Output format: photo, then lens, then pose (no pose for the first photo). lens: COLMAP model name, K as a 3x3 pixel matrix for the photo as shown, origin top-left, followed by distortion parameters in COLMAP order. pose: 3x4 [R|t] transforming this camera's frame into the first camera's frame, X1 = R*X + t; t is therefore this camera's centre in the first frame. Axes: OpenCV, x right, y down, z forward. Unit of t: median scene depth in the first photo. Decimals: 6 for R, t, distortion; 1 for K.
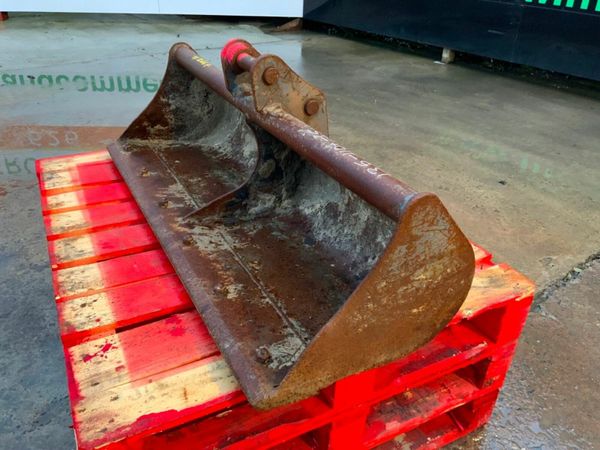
lens RADIAL K [[495.0, 0, 296.6], [0, 495.0, 223.8], [0, 0, 1]] dist [0.064268, -0.123306]
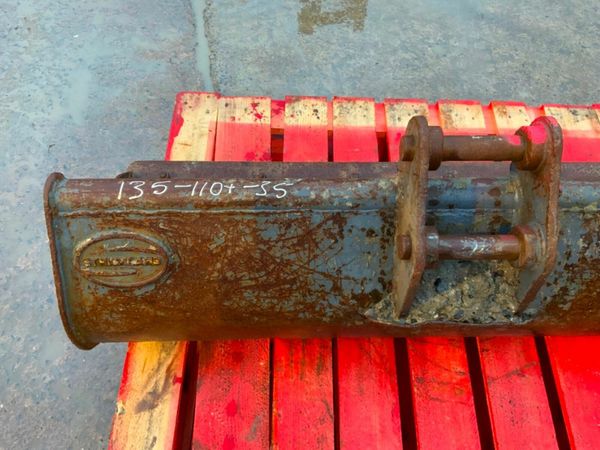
lens RADIAL K [[495.0, 0, 299.3], [0, 495.0, 224.9], [0, 0, 1]] dist [0.064268, -0.123306]
pose [[-0.458728, 0.730938, -0.505271, 0.355234], [-0.493335, 0.263438, 0.828988, -0.649217], [0.739046, 0.629548, 0.239751, 0.736151]]
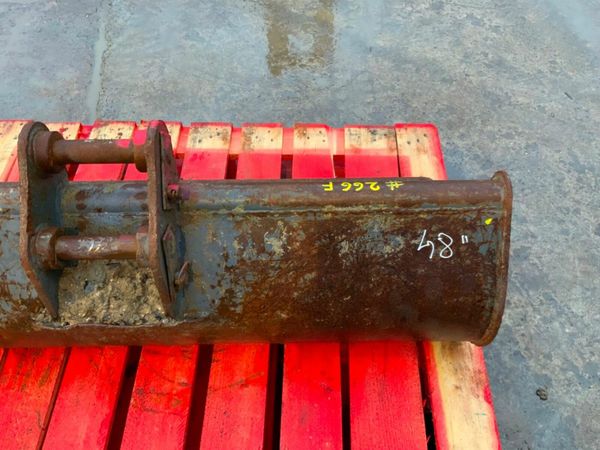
lens RADIAL K [[495.0, 0, 299.0], [0, 495.0, 224.6], [0, 0, 1]] dist [0.064268, -0.123306]
pose [[-0.465613, 0.693503, -0.549781, 0.187366], [-0.462601, 0.338877, 0.819245, -0.868882], [0.754457, 0.635780, 0.163030, 1.104125]]
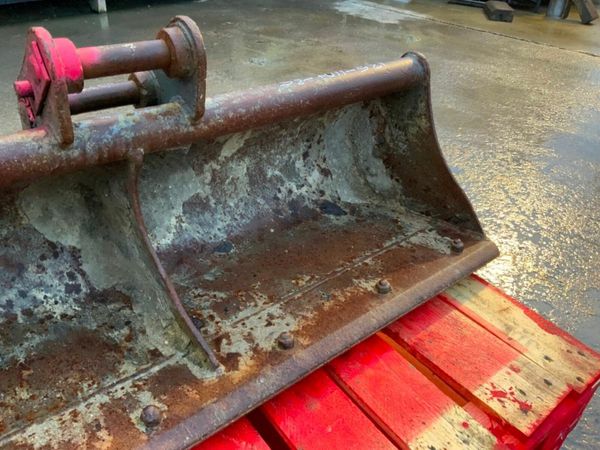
lens RADIAL K [[495.0, 0, 303.6], [0, 495.0, 227.3], [0, 0, 1]] dist [0.064268, -0.123306]
pose [[-0.187448, -0.585497, 0.788706, -0.613982], [0.431167, 0.672406, 0.601635, -0.415508], [-0.882586, 0.452839, 0.126406, 0.819525]]
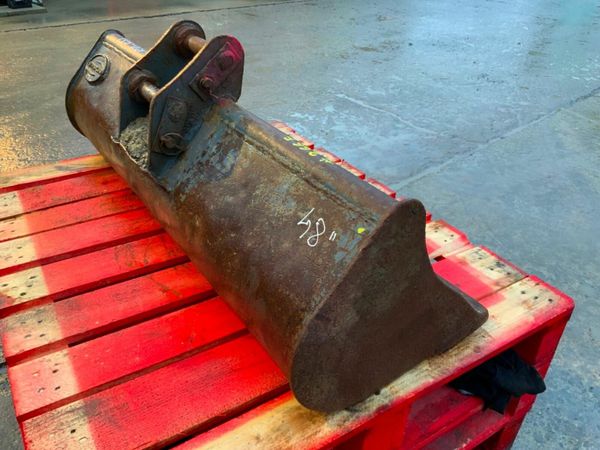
lens RADIAL K [[495.0, 0, 301.3], [0, 495.0, 227.3], [0, 0, 1]] dist [0.064268, -0.123306]
pose [[-0.991907, -0.011736, -0.126423, -0.146820], [-0.117335, 0.465149, 0.877422, -0.921622], [0.048508, 0.885155, -0.462761, 1.627913]]
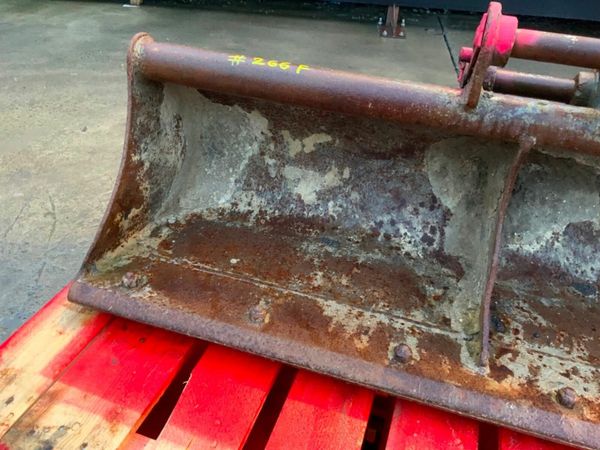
lens RADIAL K [[495.0, 0, 294.3], [0, 495.0, 225.8], [0, 0, 1]] dist [0.064268, -0.123306]
pose [[0.721376, -0.400432, 0.565040, -0.644914], [0.332273, 0.915972, 0.224924, -0.346962], [-0.607628, 0.025493, 0.793813, 0.732136]]
